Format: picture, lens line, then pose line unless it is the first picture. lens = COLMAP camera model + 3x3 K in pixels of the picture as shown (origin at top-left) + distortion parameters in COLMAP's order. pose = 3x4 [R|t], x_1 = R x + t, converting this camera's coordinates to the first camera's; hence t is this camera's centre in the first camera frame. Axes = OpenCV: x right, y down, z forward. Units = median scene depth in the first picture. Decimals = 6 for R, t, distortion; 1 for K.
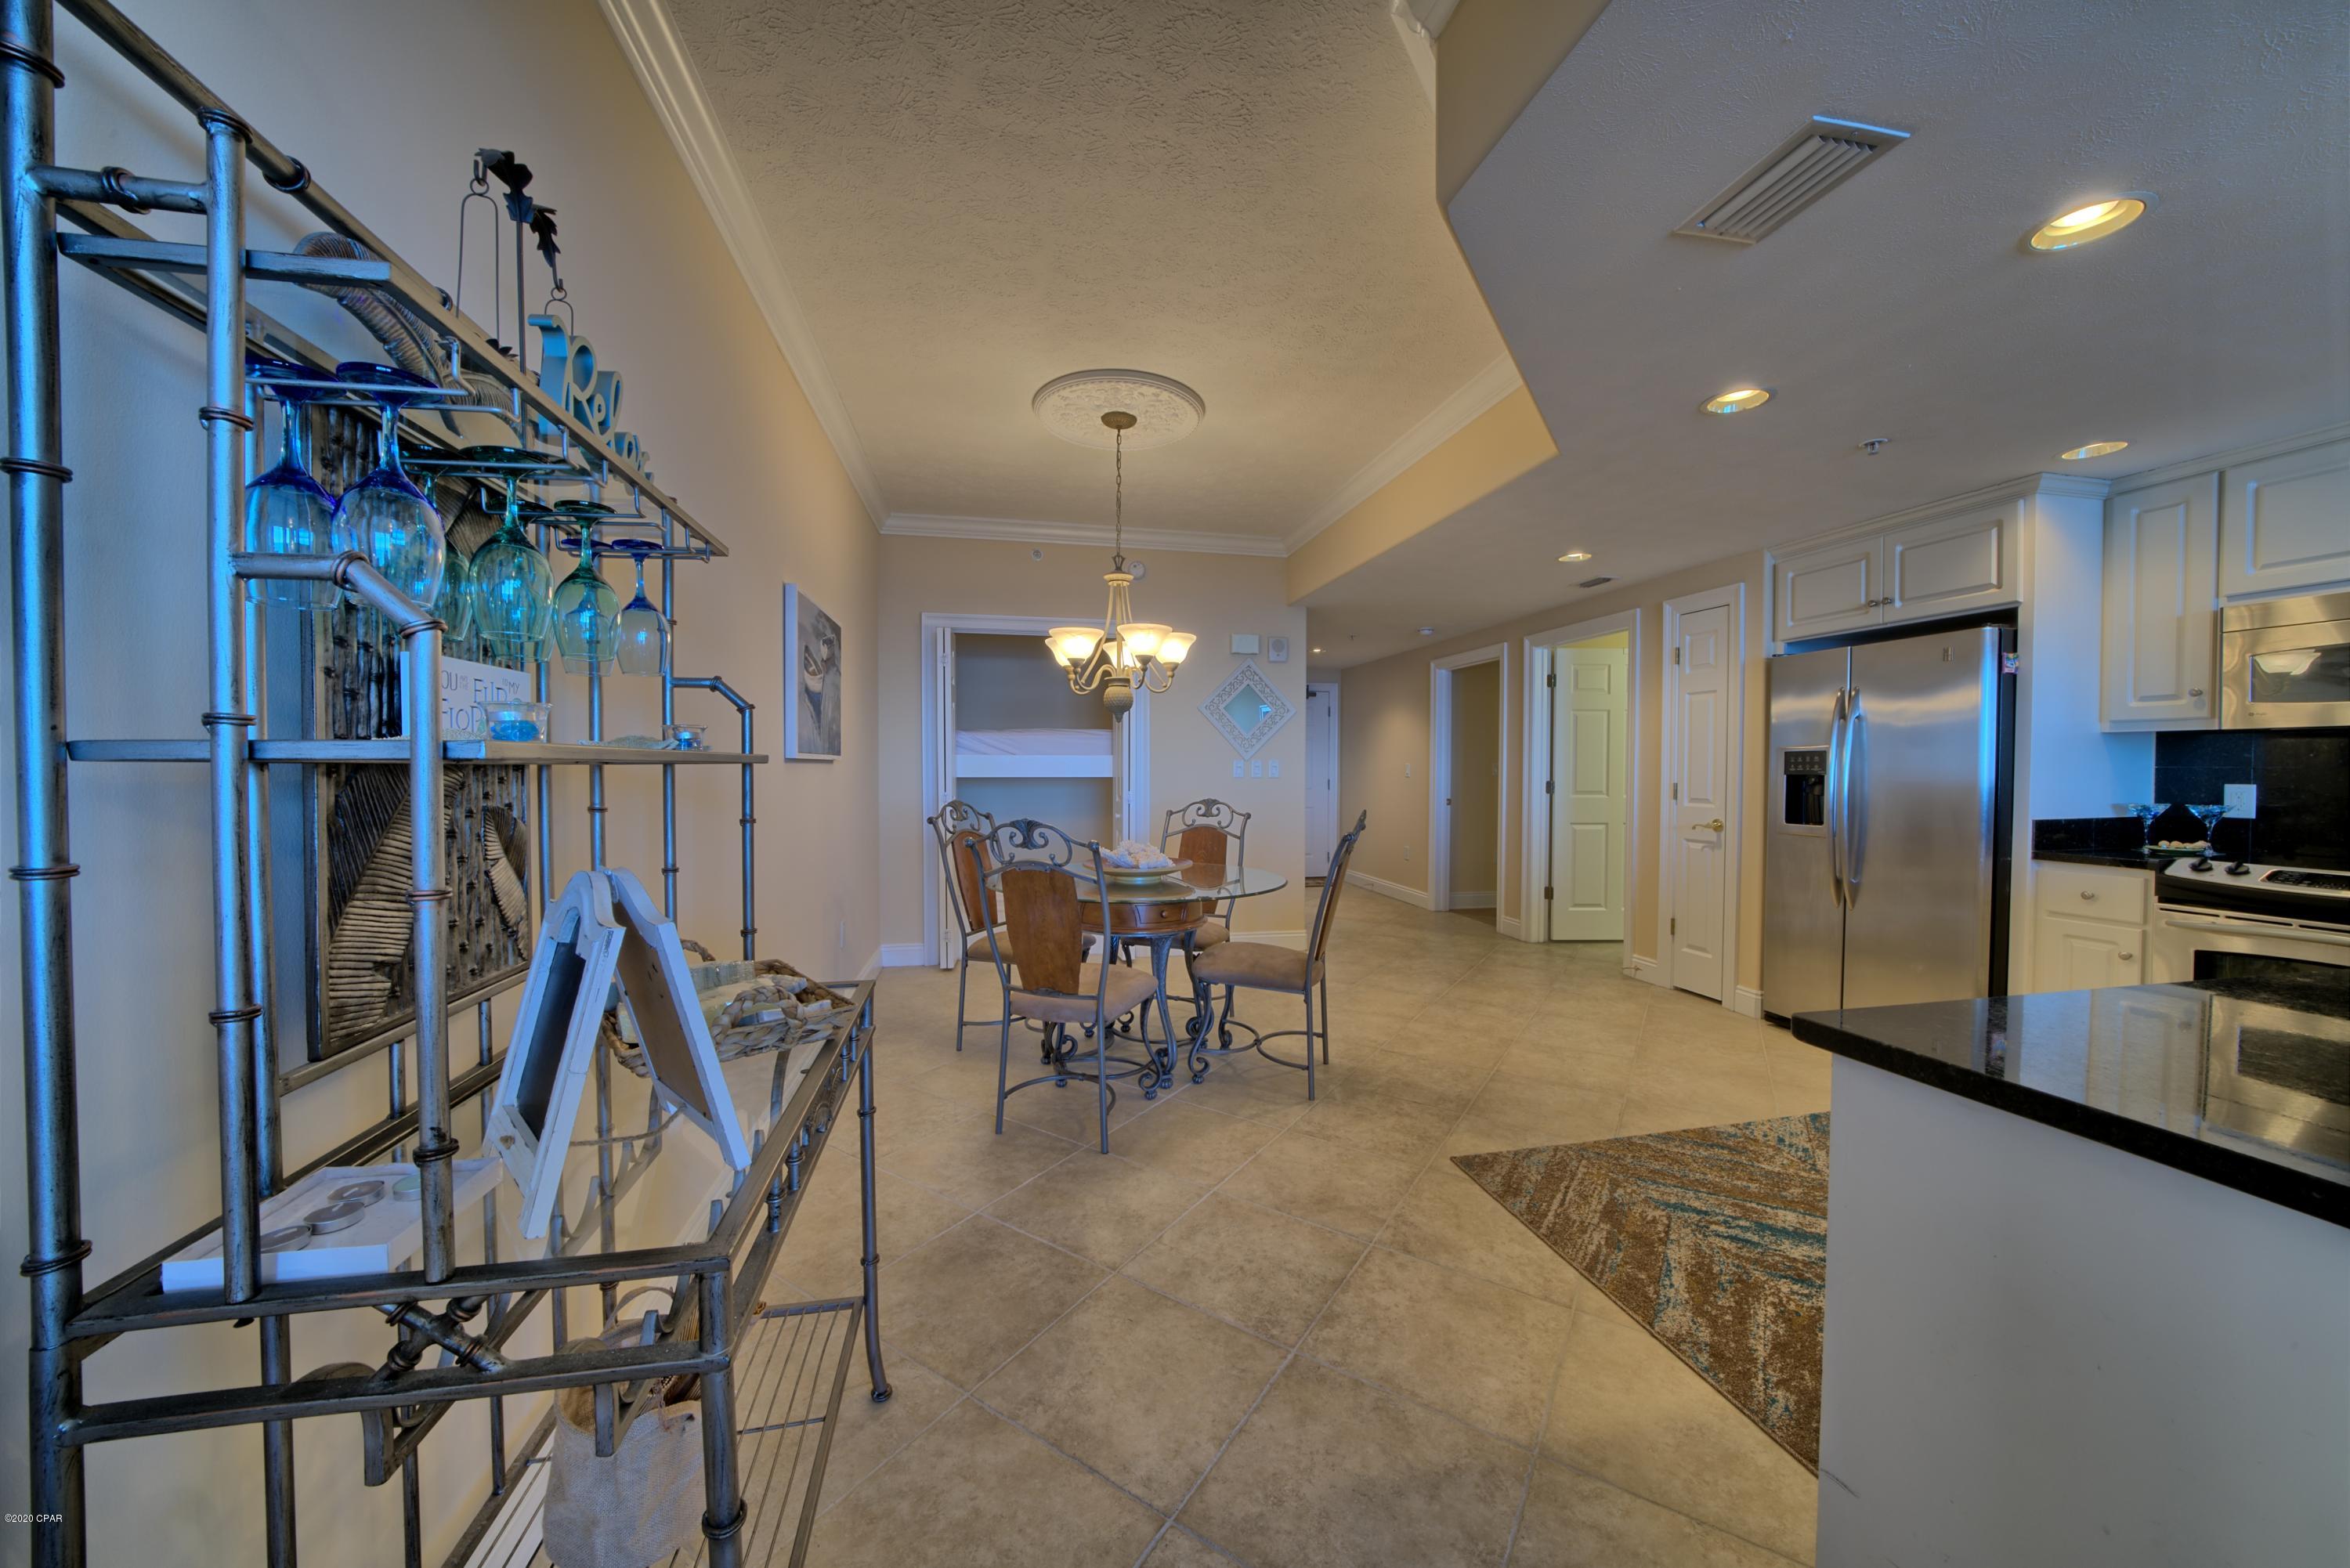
lens RADIAL K [[810.5, 0, 1164.1], [0, 810.5, 786.2], [0, 0, 1]] dist [-0.026599, 0.002668]
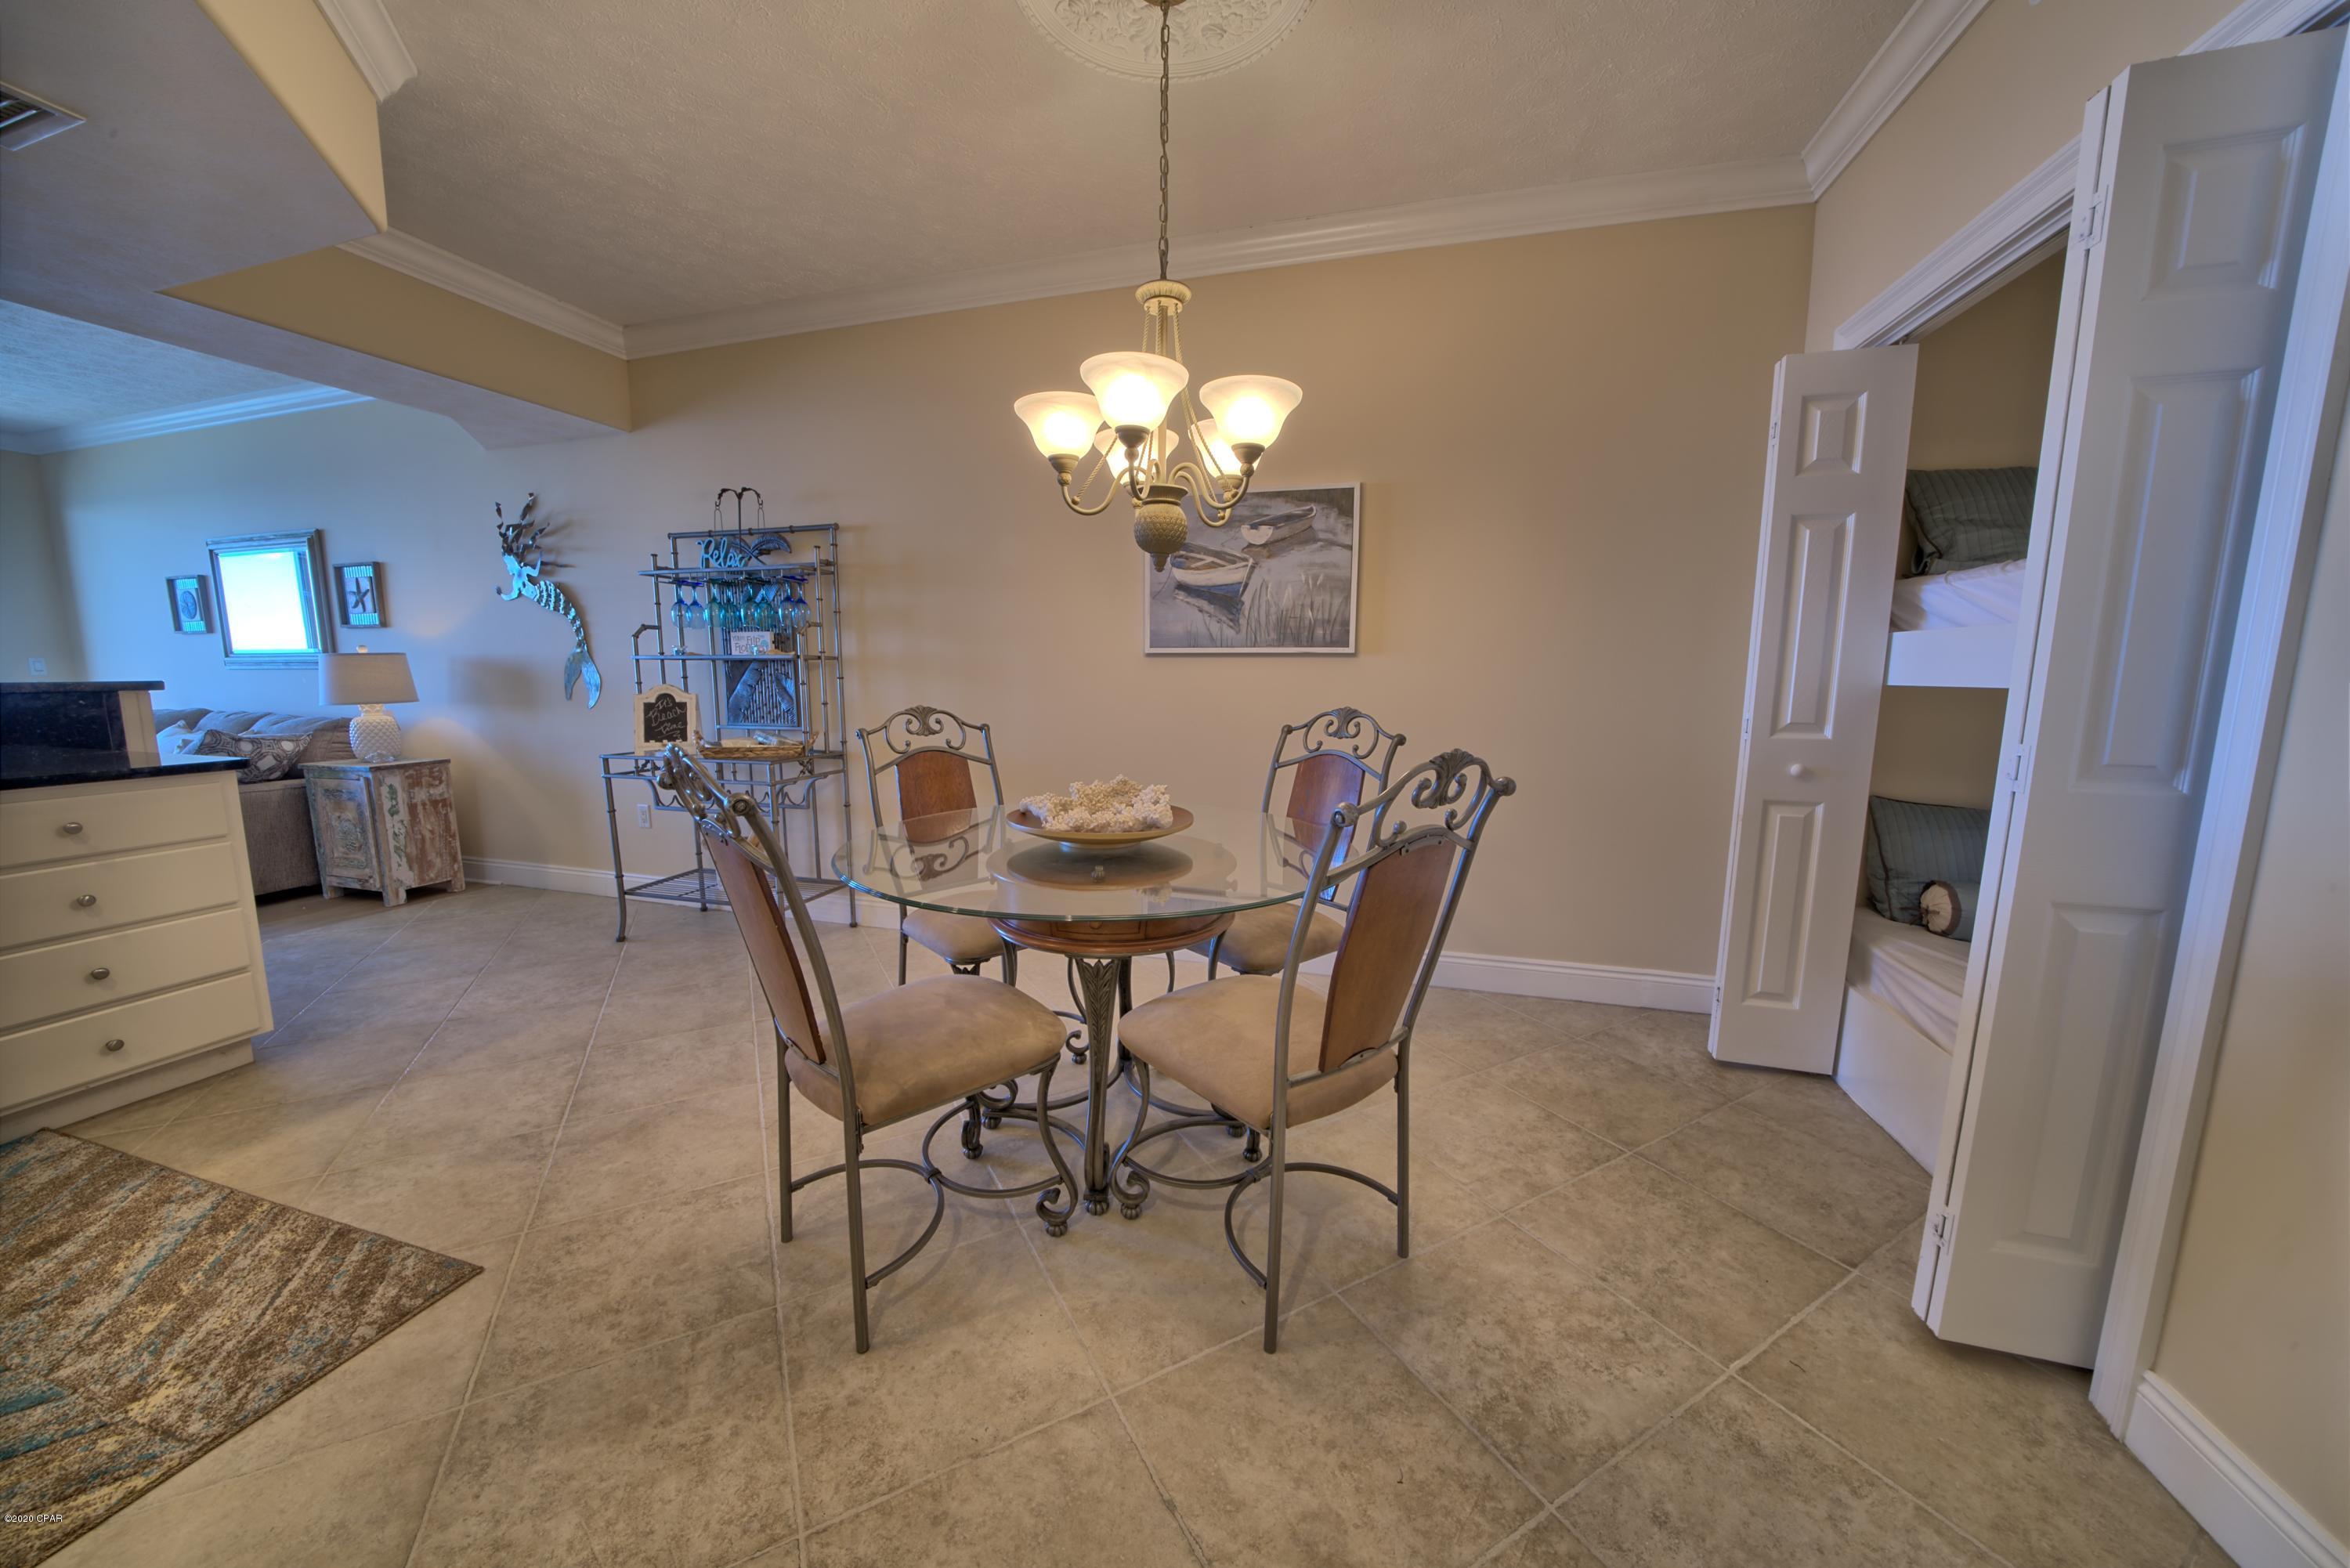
lens RADIAL K [[810.5, 0, 1166.7], [0, 810.5, 787.3], [0, 0, 1]] dist [-0.026599, 0.002668]
pose [[-0.463466, 0.118685, -0.878131, 0.440733], [-0.027570, 0.988578, 0.148164, -0.013935], [0.885686, 0.092879, -0.454900, 1.251972]]
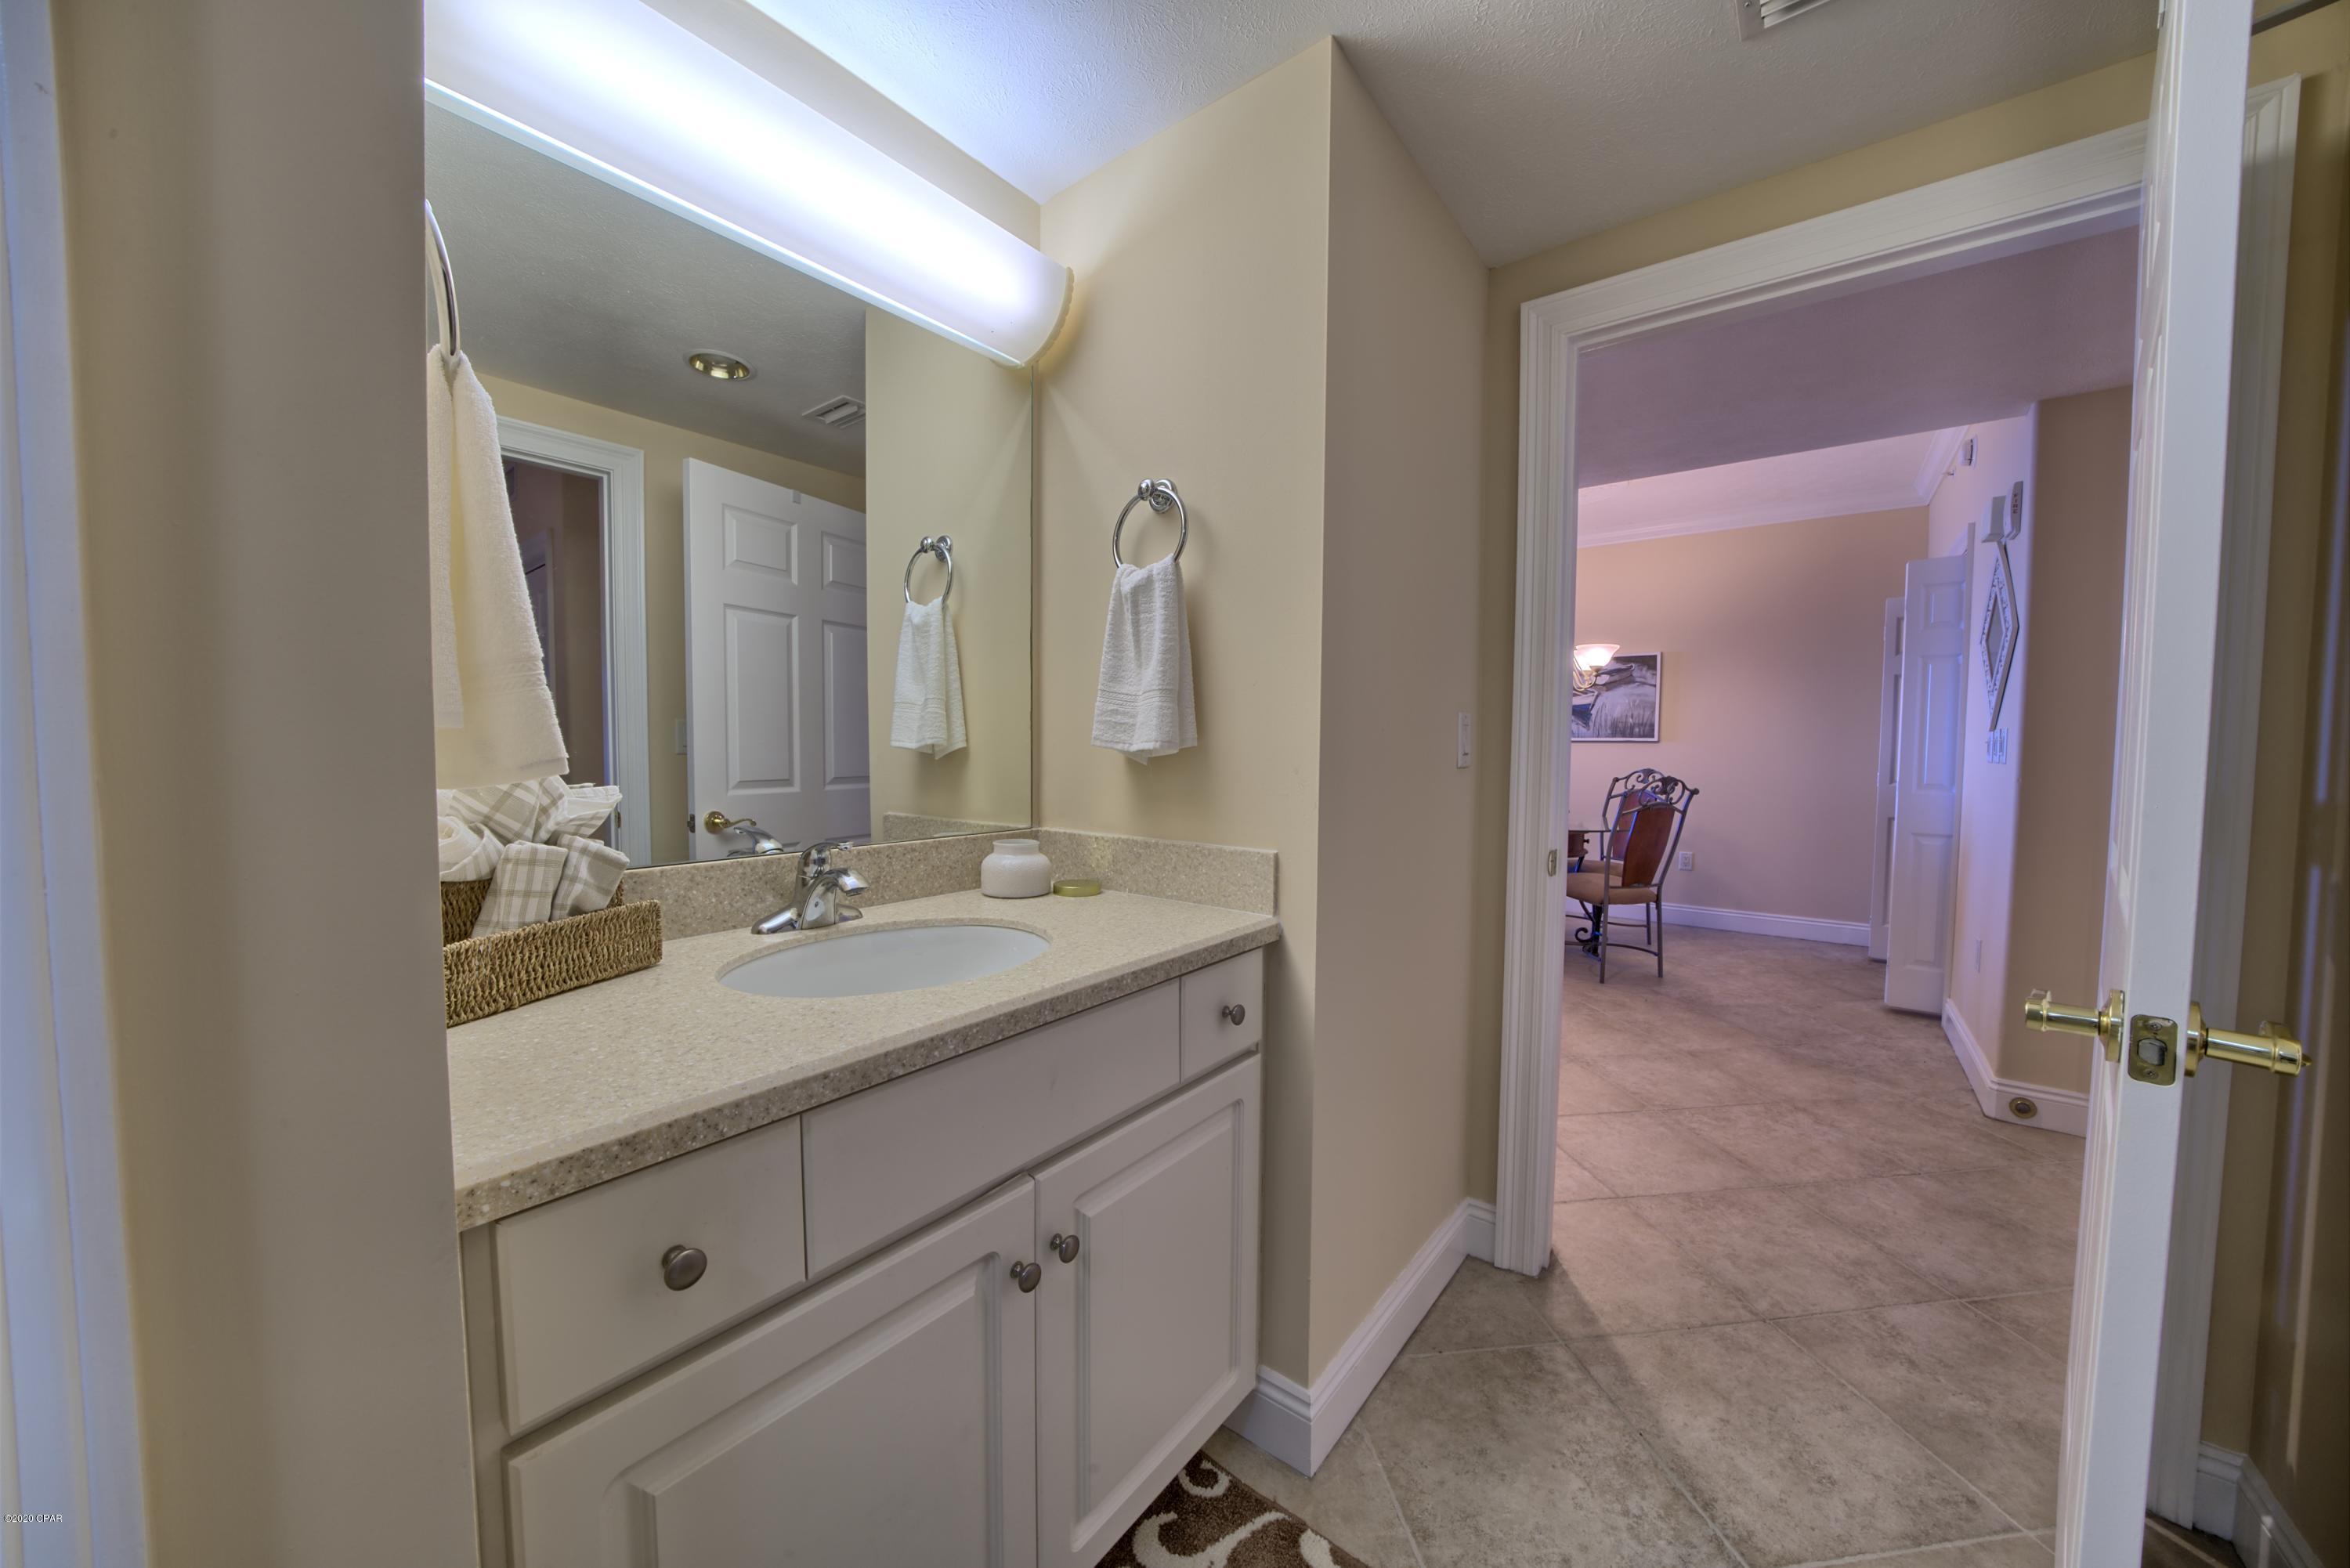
lens RADIAL K [[810.5, 0, 1170.8], [0, 810.5, 784.3], [0, 0, 1]] dist [-0.026599, 0.002668]
pose [[-0.758181, 0.019973, -0.651739, 1.330496], [-0.027286, 0.997683, 0.062318, -0.020356], [0.651473, 0.065032, -0.755879, 1.597920]]
